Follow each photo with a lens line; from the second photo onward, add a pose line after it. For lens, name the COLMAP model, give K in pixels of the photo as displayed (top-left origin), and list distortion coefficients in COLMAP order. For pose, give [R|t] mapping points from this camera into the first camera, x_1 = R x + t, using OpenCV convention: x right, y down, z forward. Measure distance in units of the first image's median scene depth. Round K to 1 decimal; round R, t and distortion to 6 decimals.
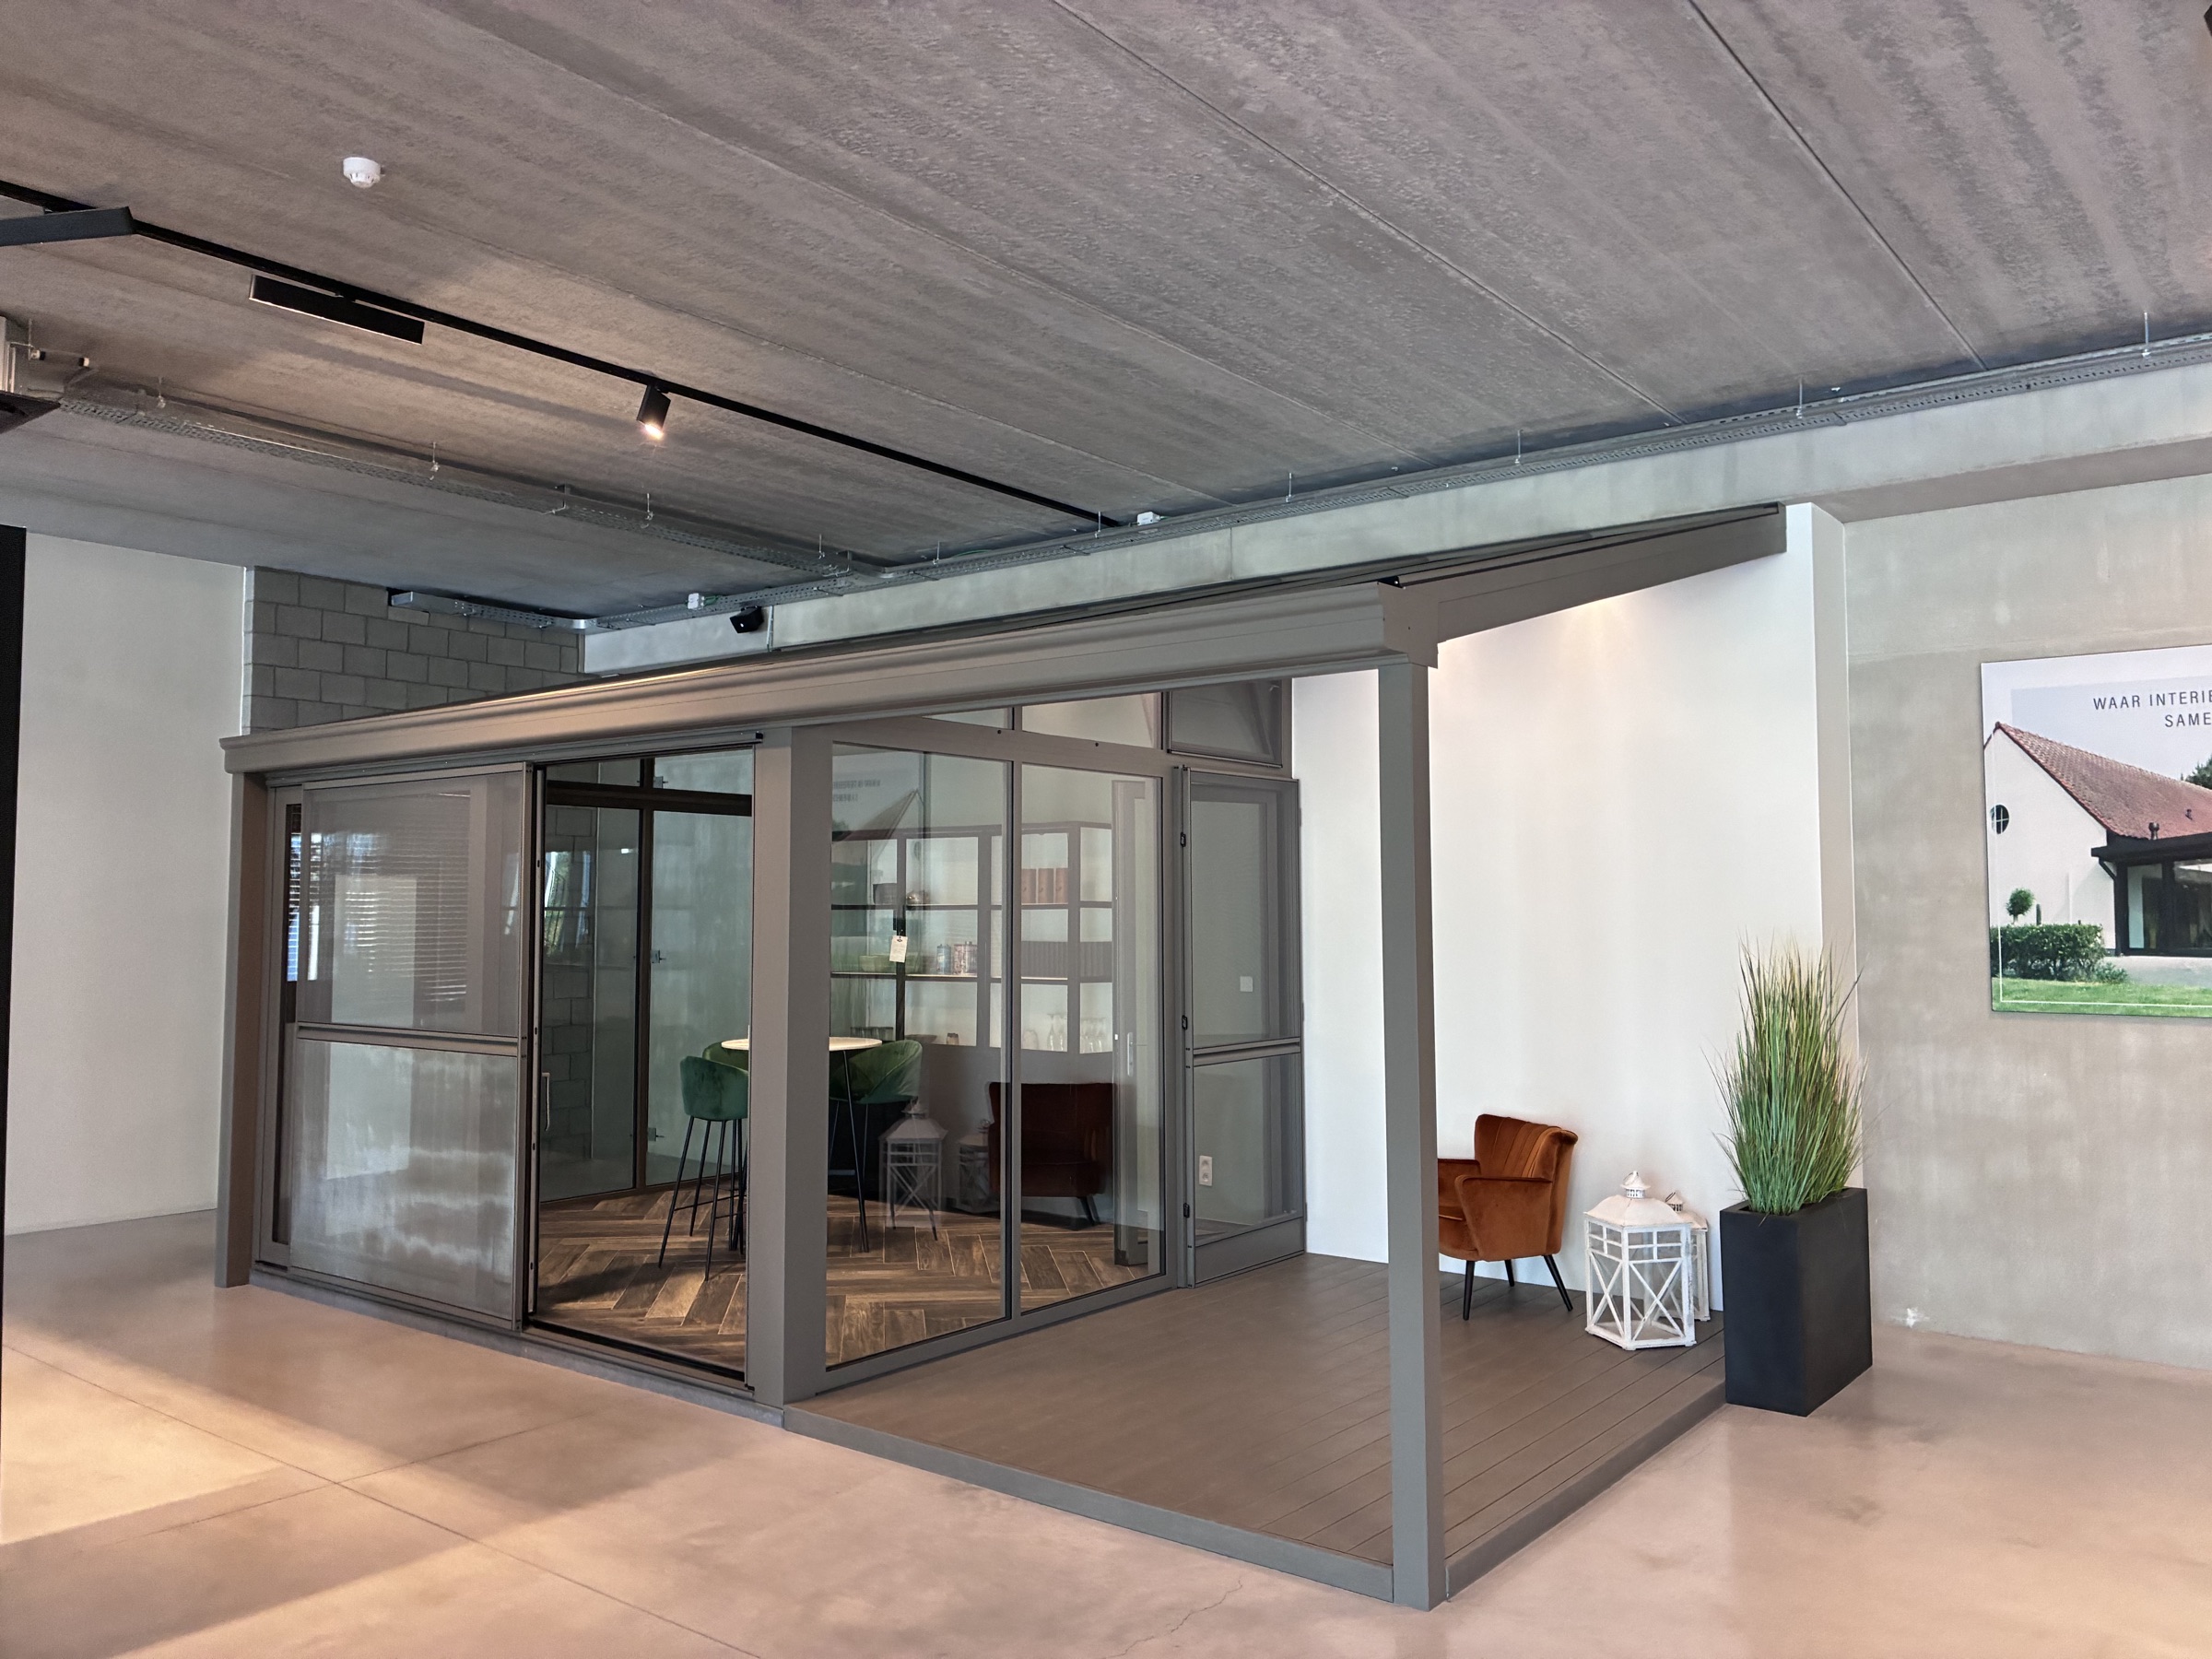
lens RADIAL K [[1681.2, 0, 1108.2], [0, 1681.2, 819.3], [0, 0, 1]] dist [0.031456, -0.006923]
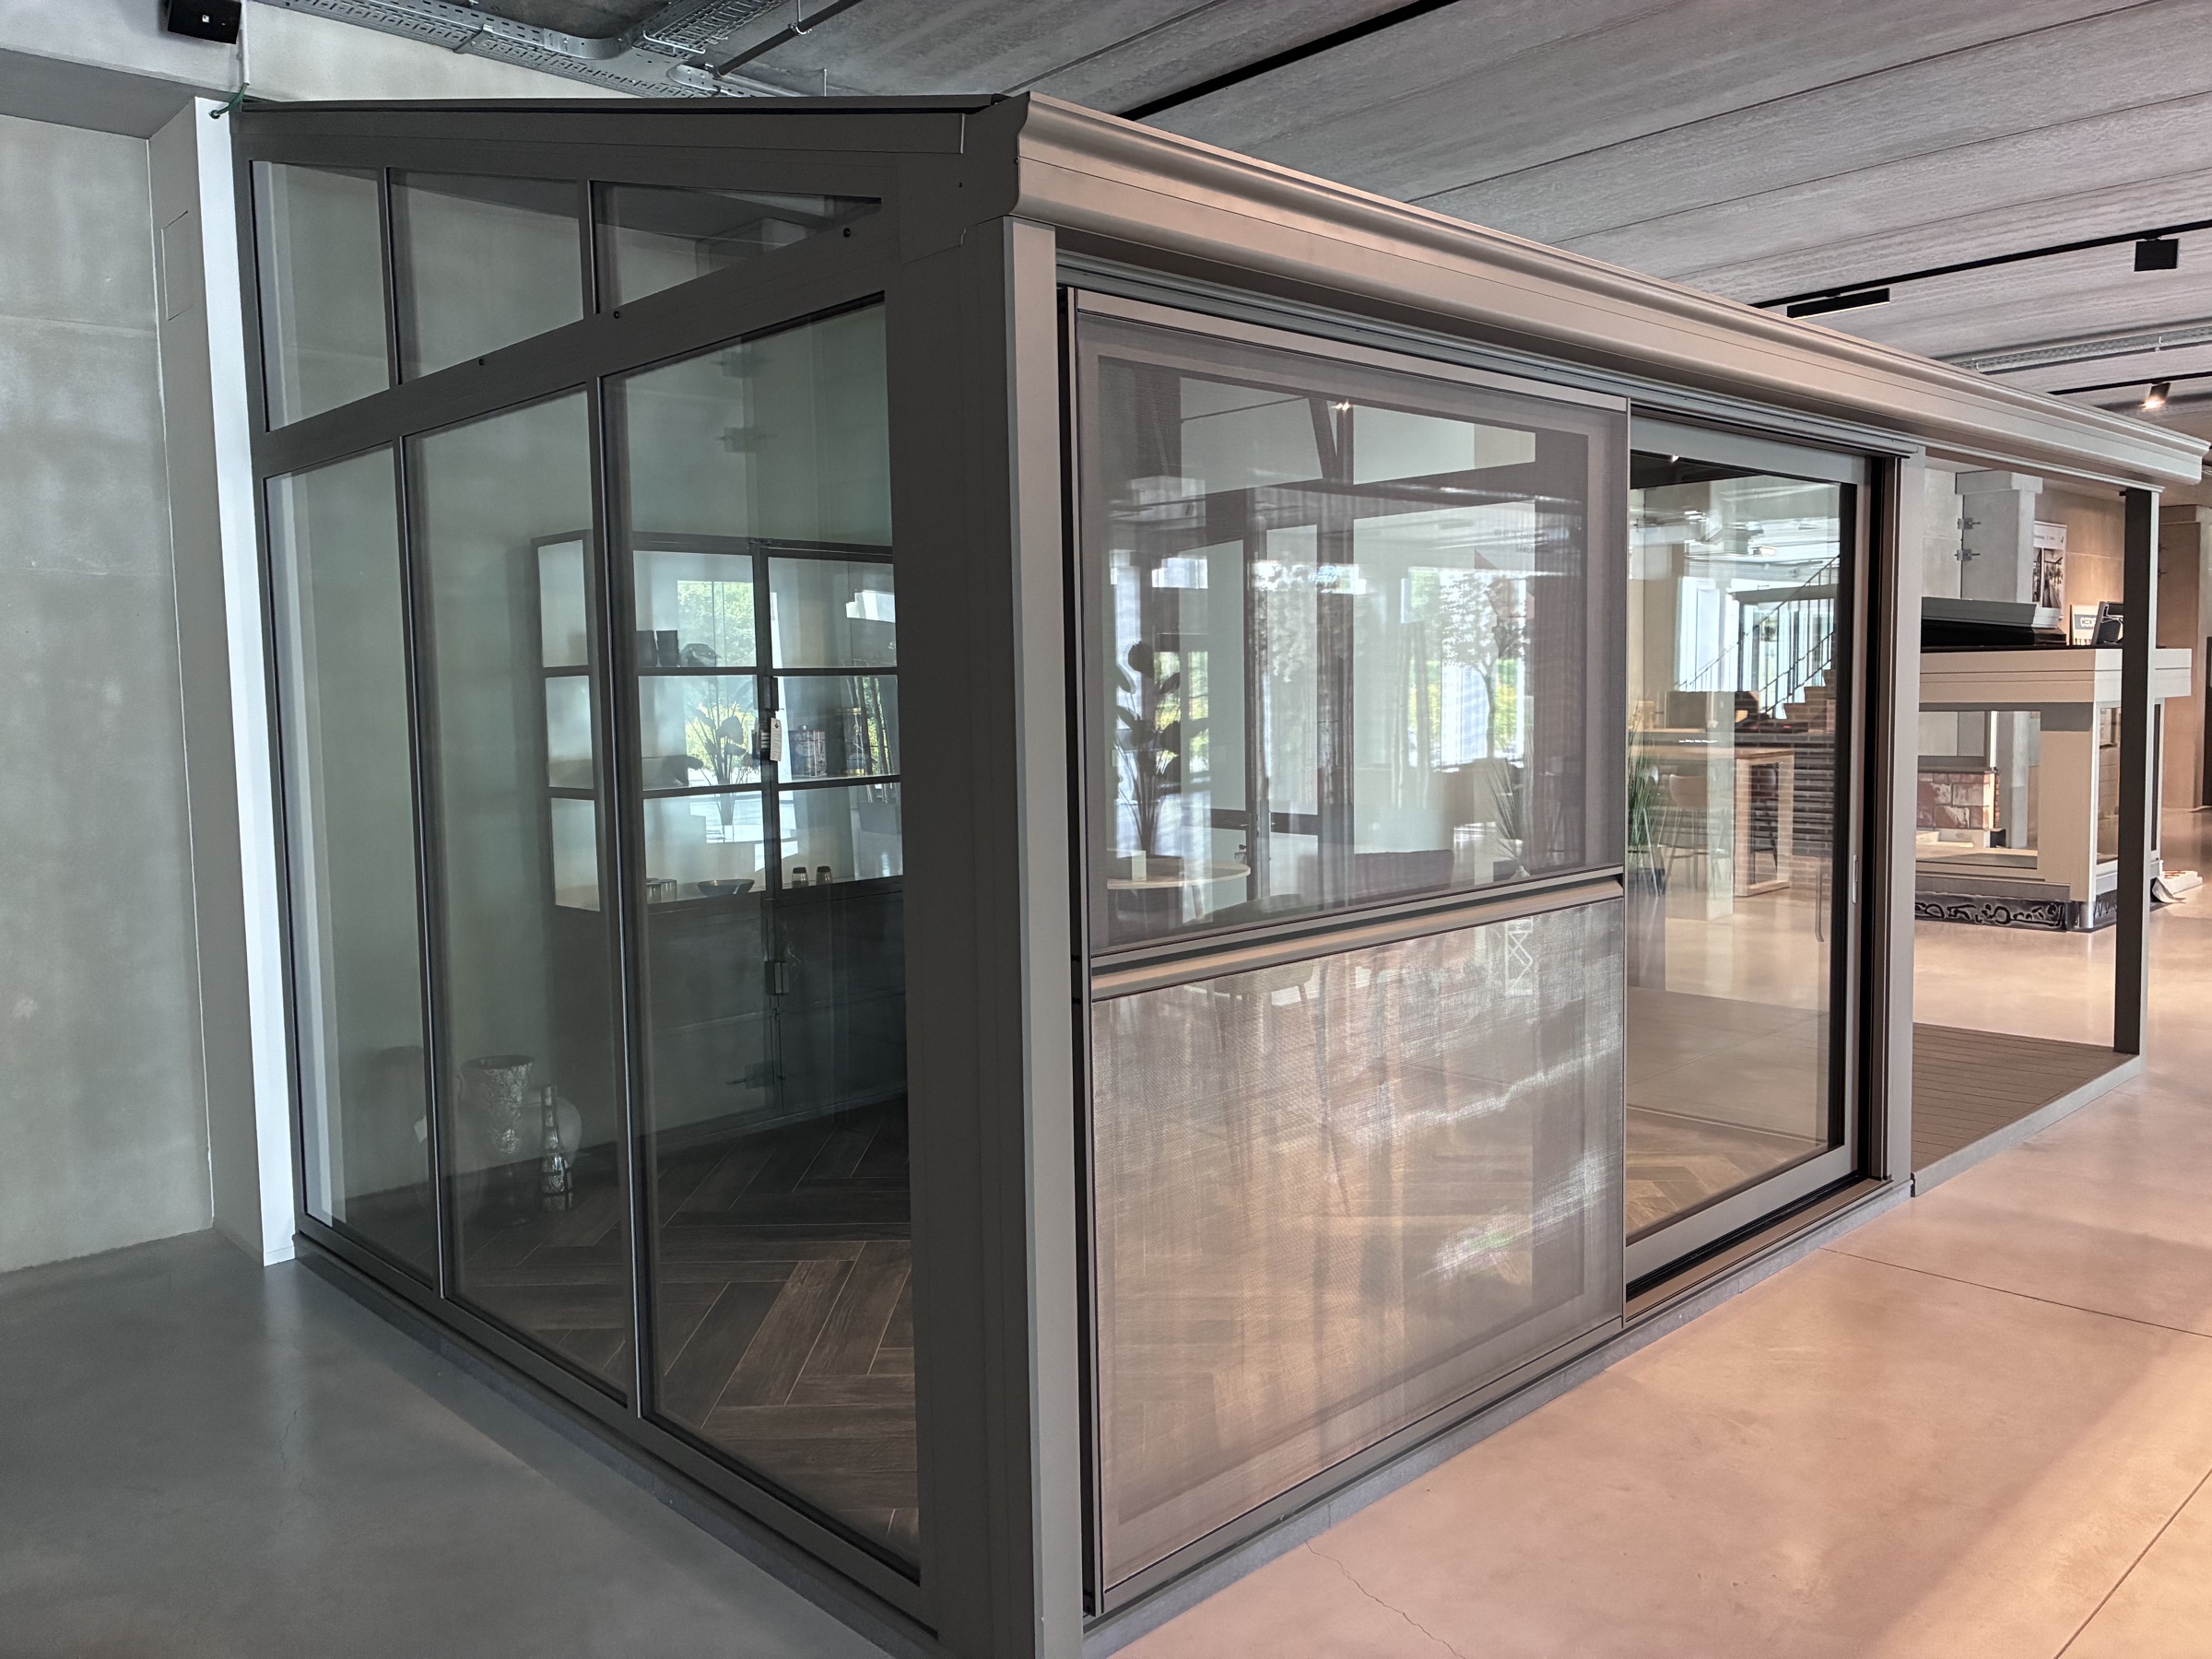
lens RADIAL K [[1681.2, 0, 1108.2], [0, 1681.2, 819.3], [0, 0, 1]] dist [0.031456, -0.006923]
pose [[0.148123, -0.082613, 0.985512, -0.779857], [-0.037997, 0.995294, 0.089144, 0.051624], [-0.988239, -0.050651, 0.144287, 0.868072]]
